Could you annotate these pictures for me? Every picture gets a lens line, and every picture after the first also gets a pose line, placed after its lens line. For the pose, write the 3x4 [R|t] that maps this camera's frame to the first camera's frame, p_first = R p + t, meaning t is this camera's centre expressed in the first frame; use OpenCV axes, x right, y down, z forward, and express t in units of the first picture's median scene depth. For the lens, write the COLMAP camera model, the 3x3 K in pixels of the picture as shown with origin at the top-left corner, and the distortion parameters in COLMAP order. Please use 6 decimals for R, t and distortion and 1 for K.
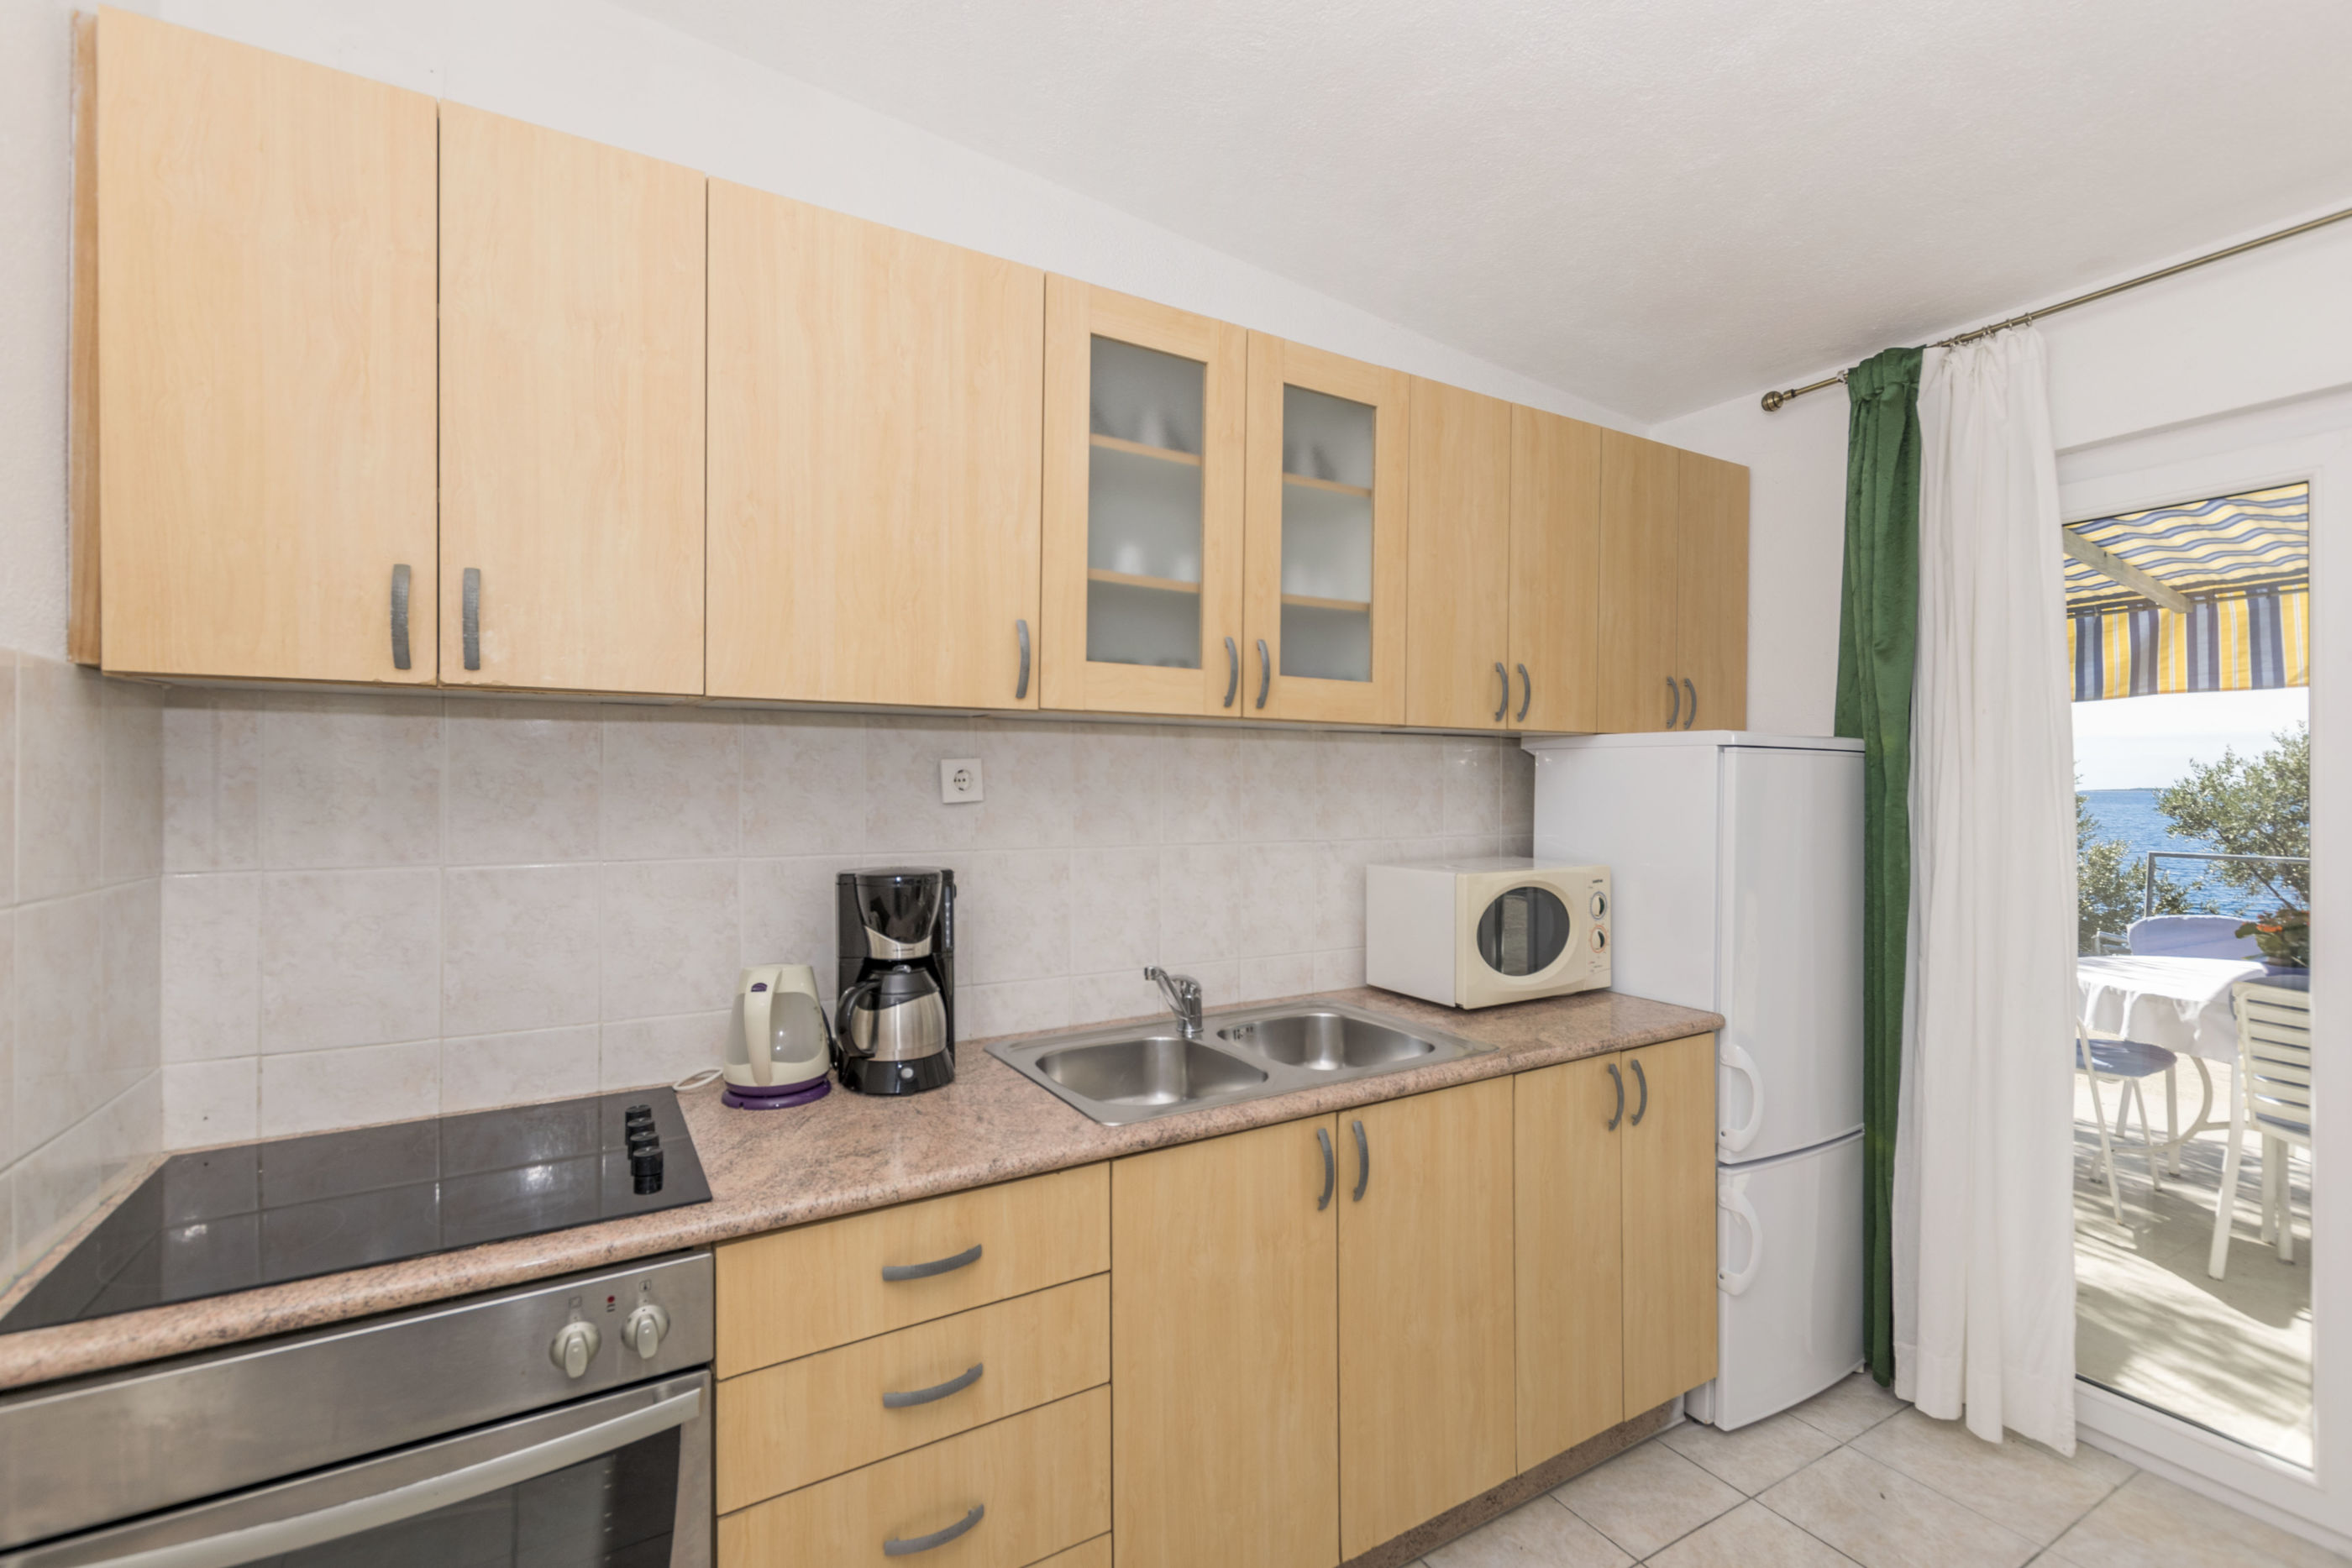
lens RADIAL K [[1029.2, 0, 1163.0], [0, 1029.2, 790.3], [0, 0, 1]] dist [-0.001649, -0.000456]
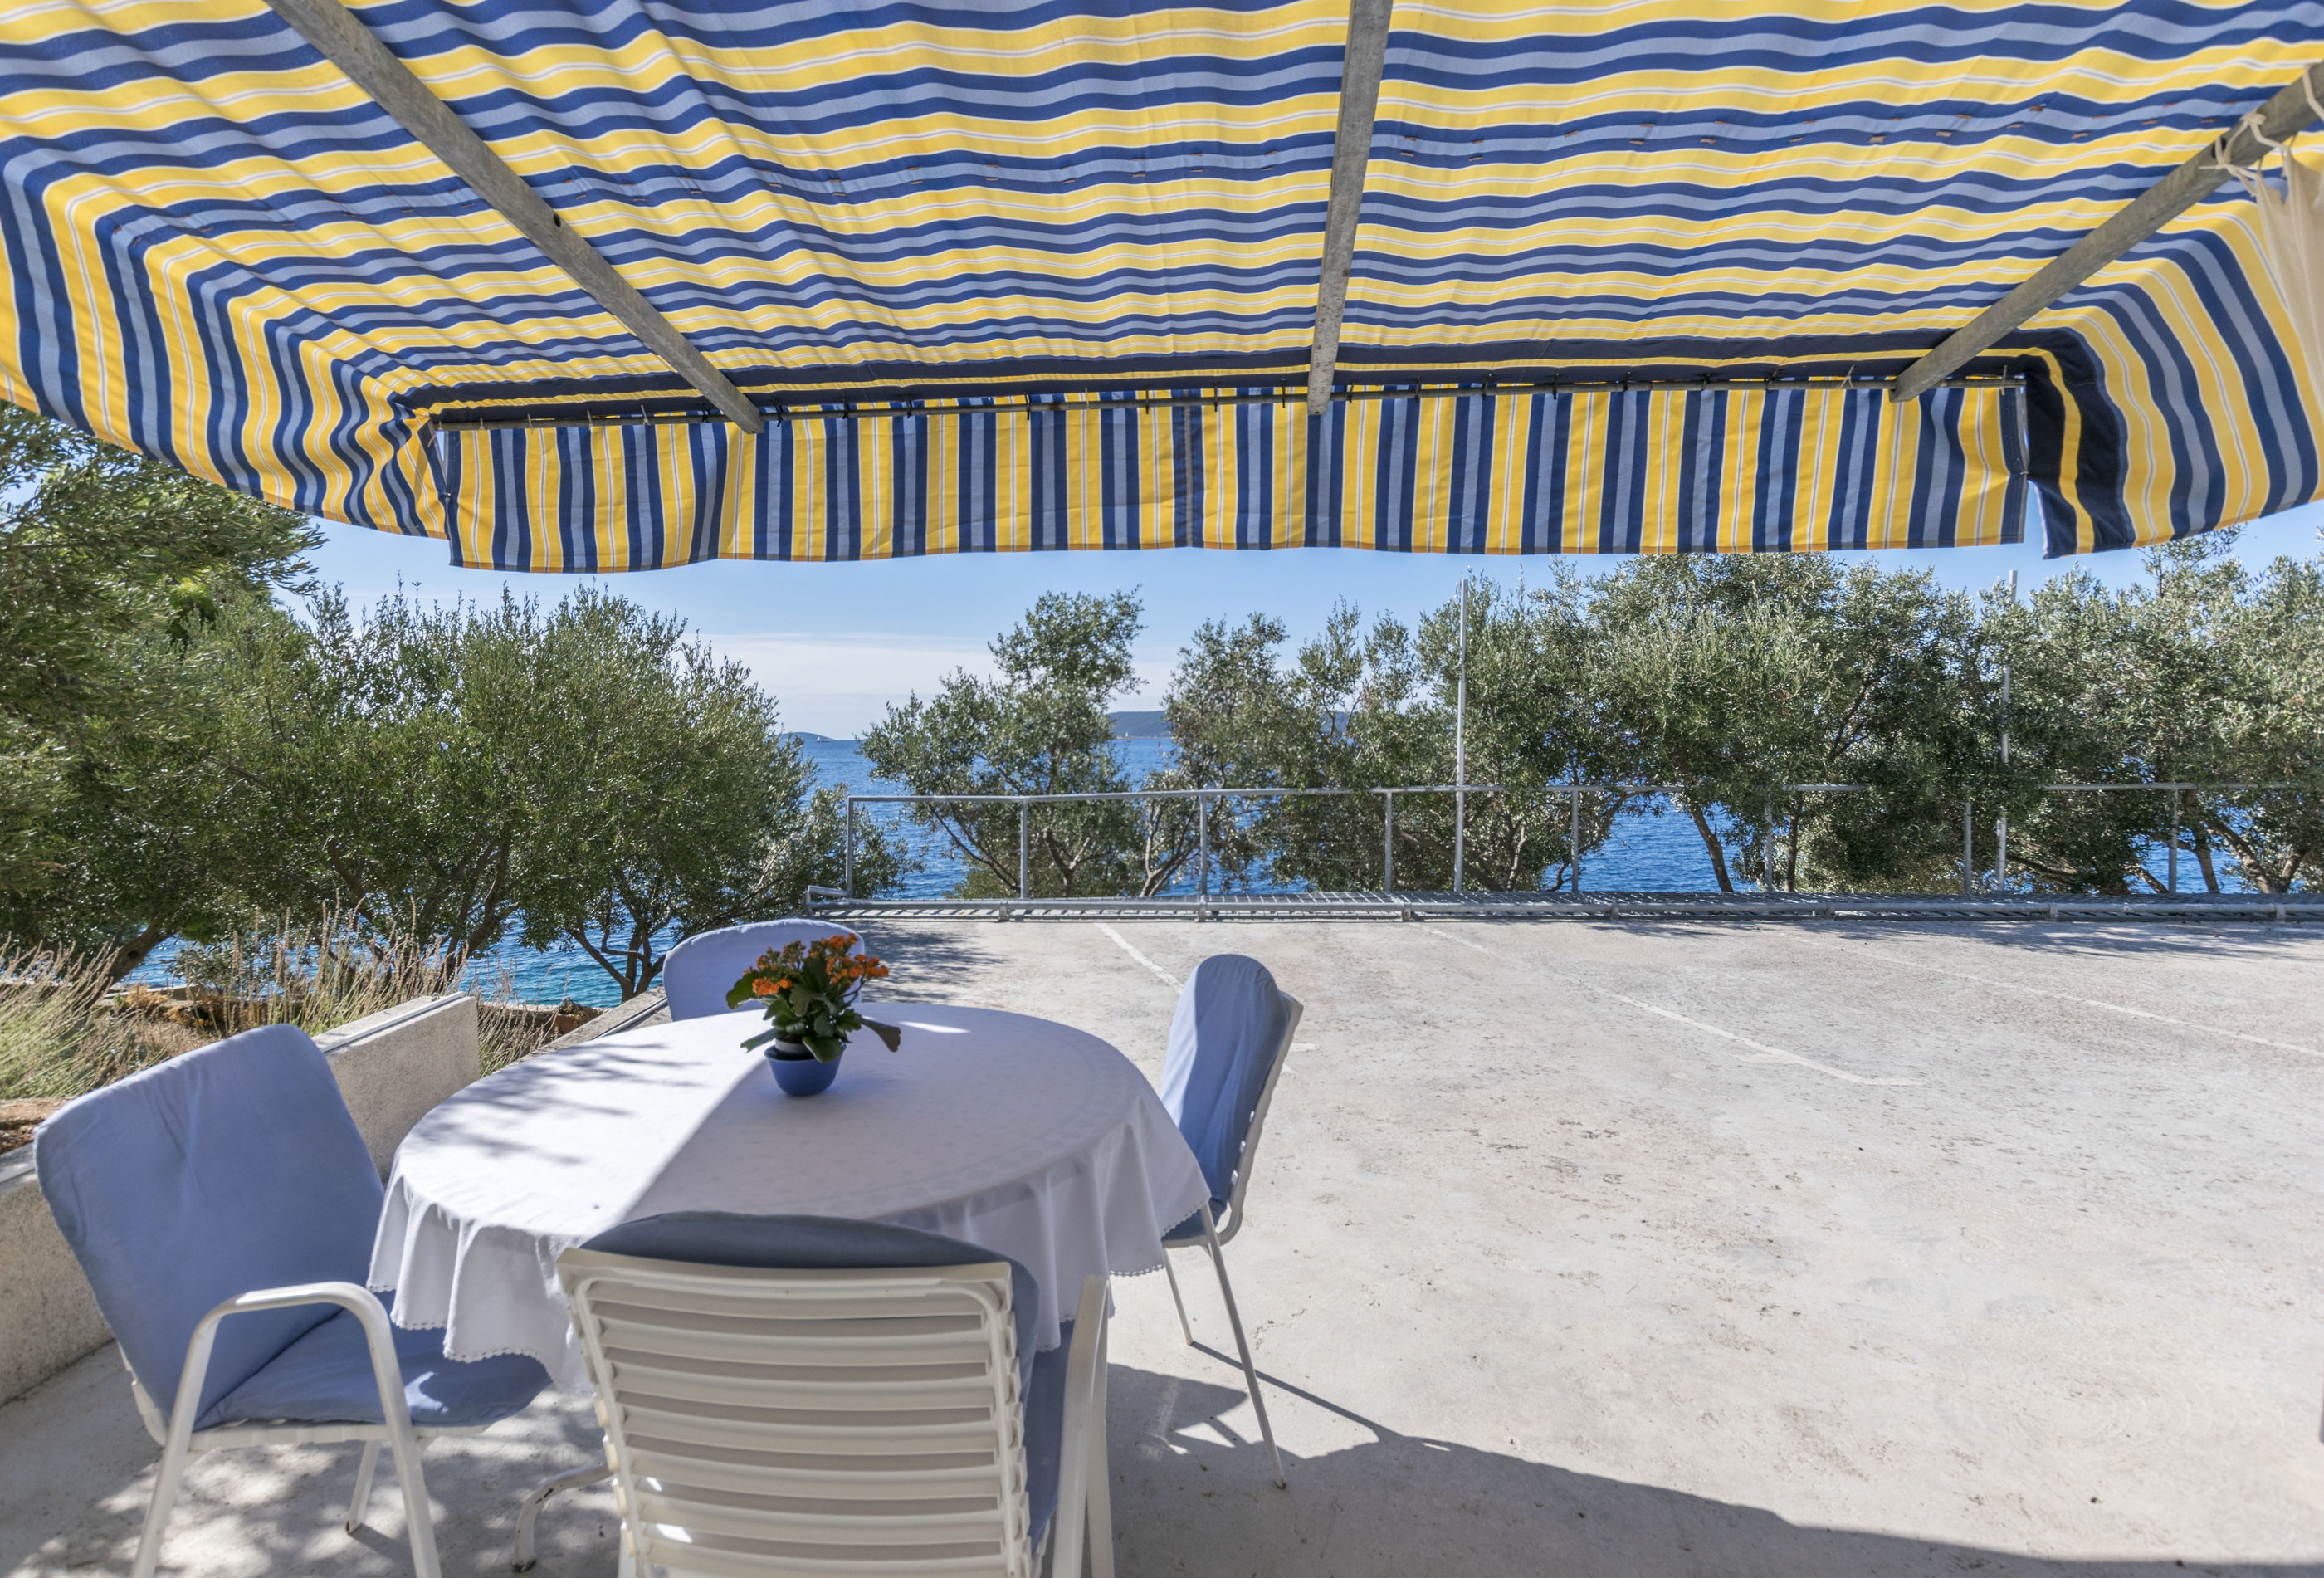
lens RADIAL K [[1134.7, 0, 1127.2], [0, 1134.7, 785.1], [0, 0, 1]] dist [0.002503, 0.001321]
pose [[0.573024, -0.040246, 0.818550, 1.240040], [0.009433, 0.999051, 0.042517, 0.031428], [-0.819484, -0.016642, 0.572860, 0.936473]]
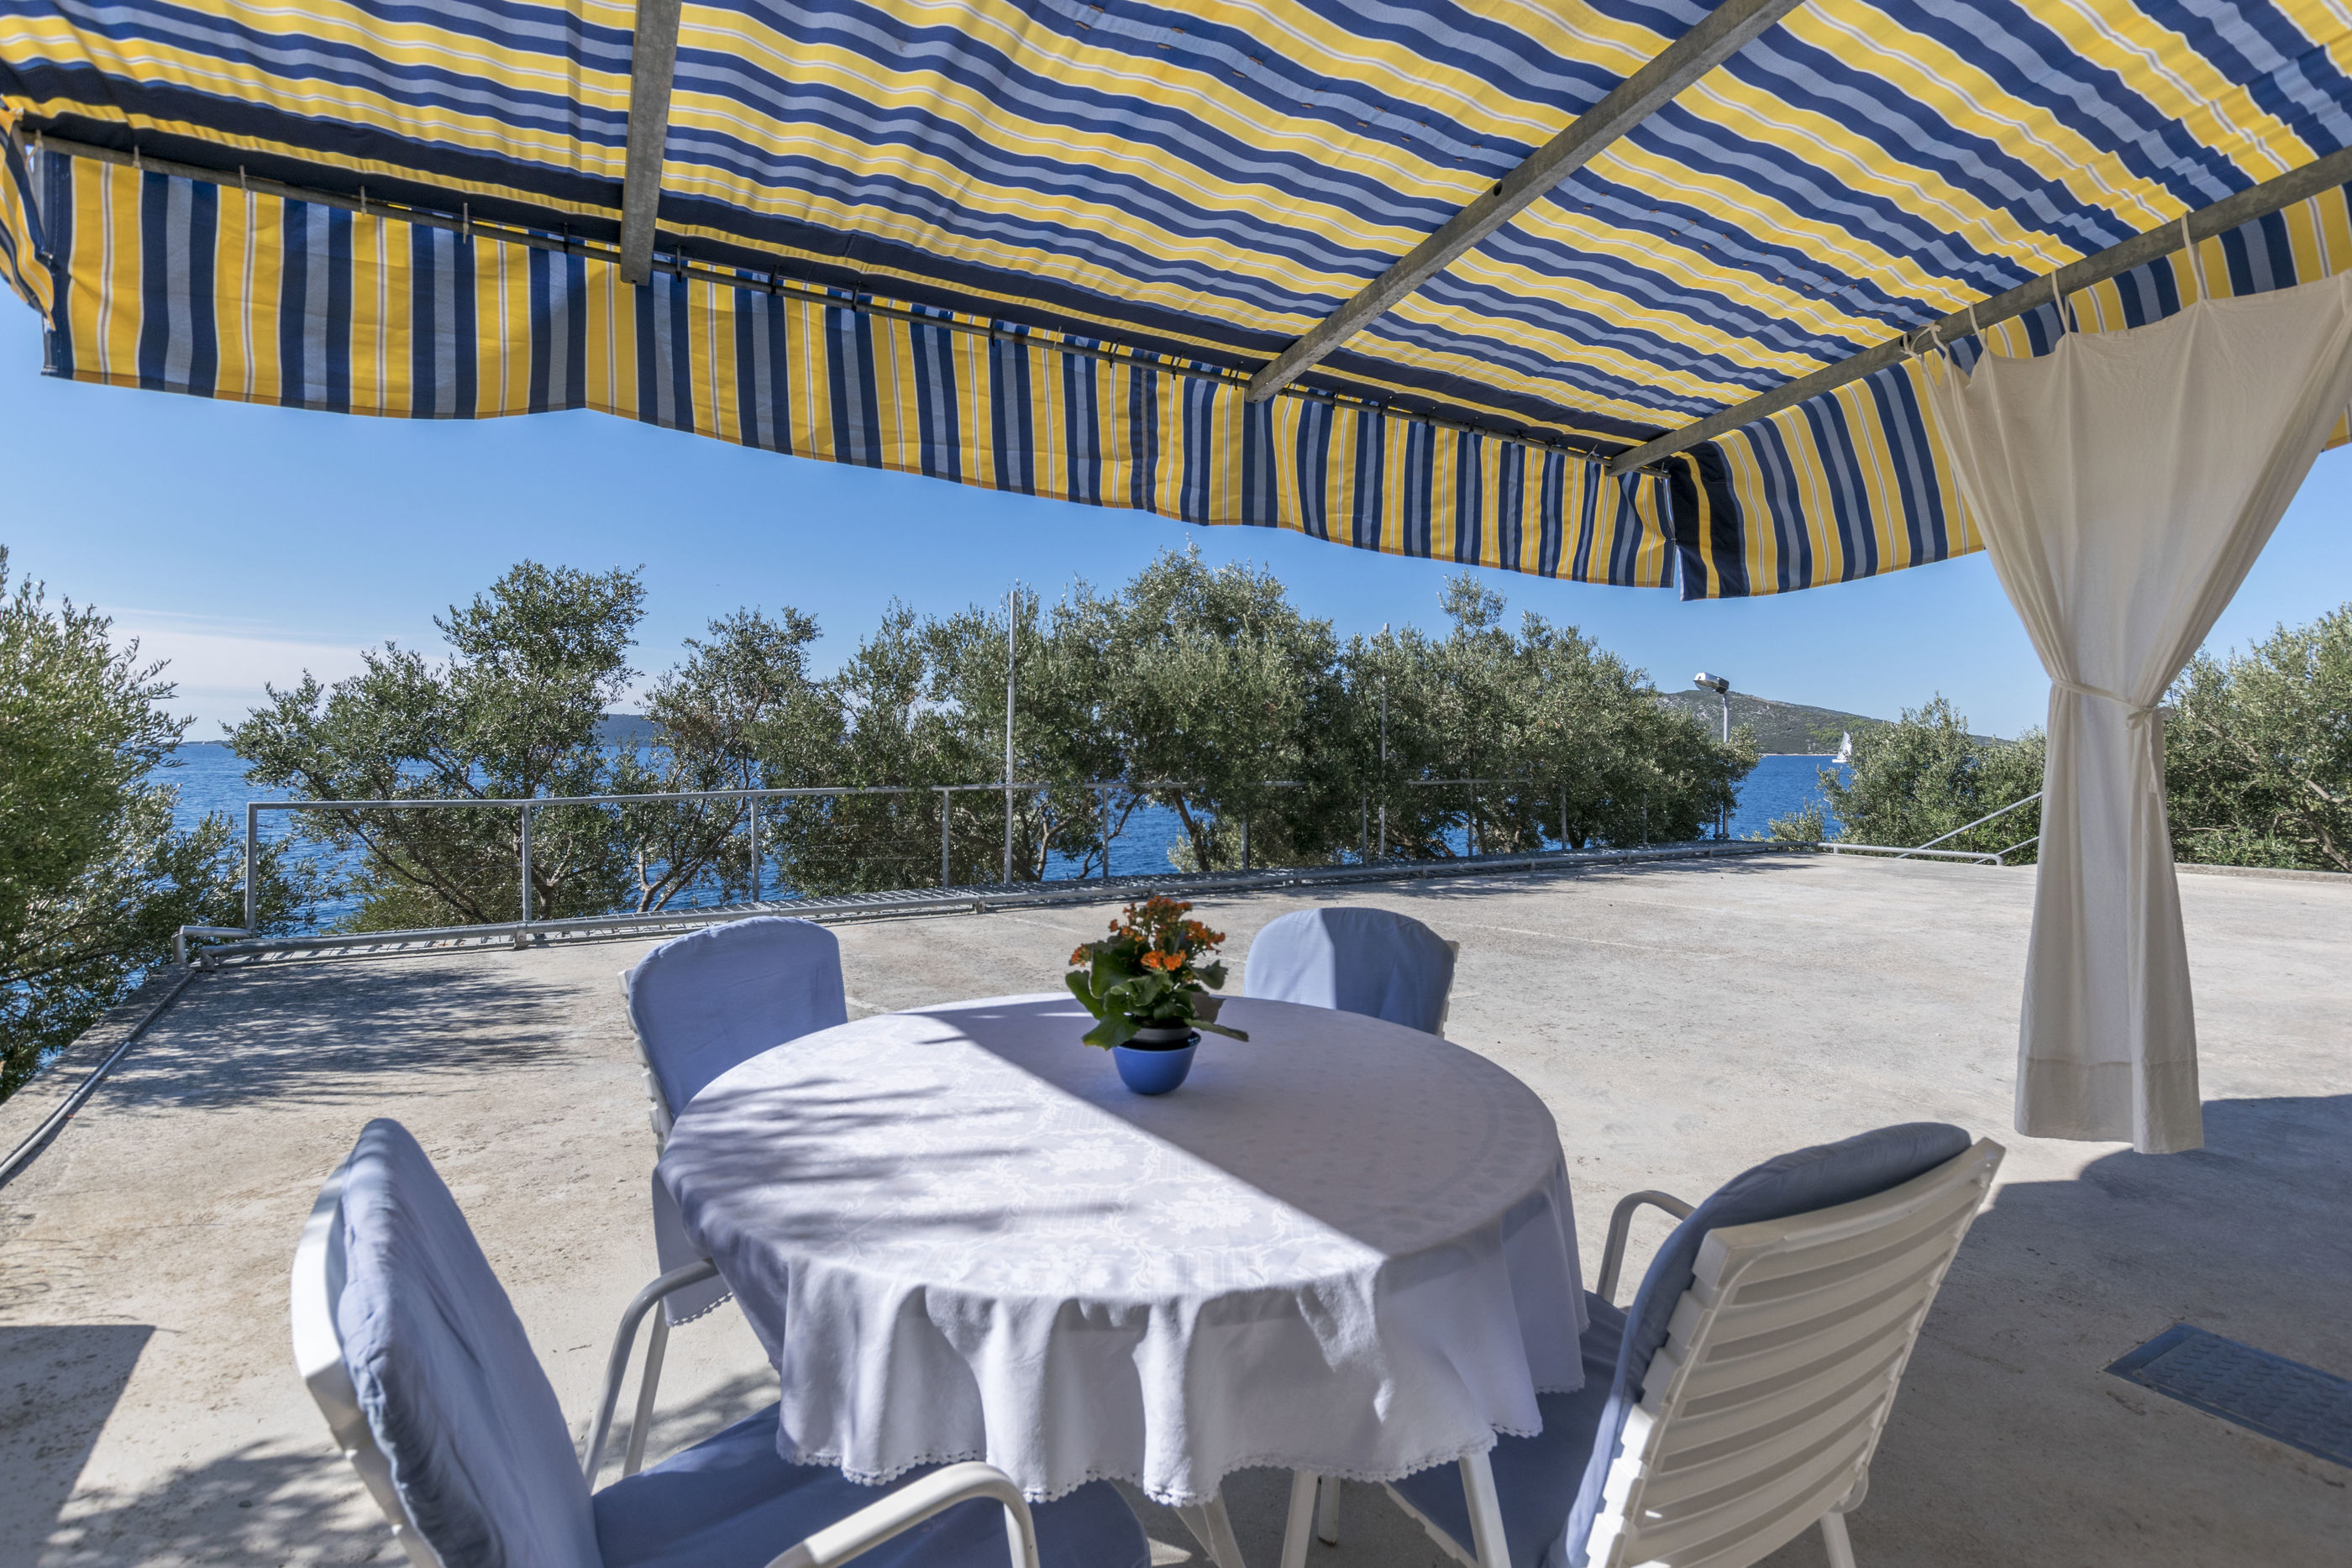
lens RADIAL K [[1077.3, 0, 1195.1], [0, 1077.3, 777.1], [0, 0, 1]] dist [-0.001105, -0.000678]
pose [[0.011704, -0.026324, 0.999585, 1.119414], [-0.004697, 0.999641, 0.026380, 0.090157], [-0.999920, -0.005004, 0.011576, 1.655947]]
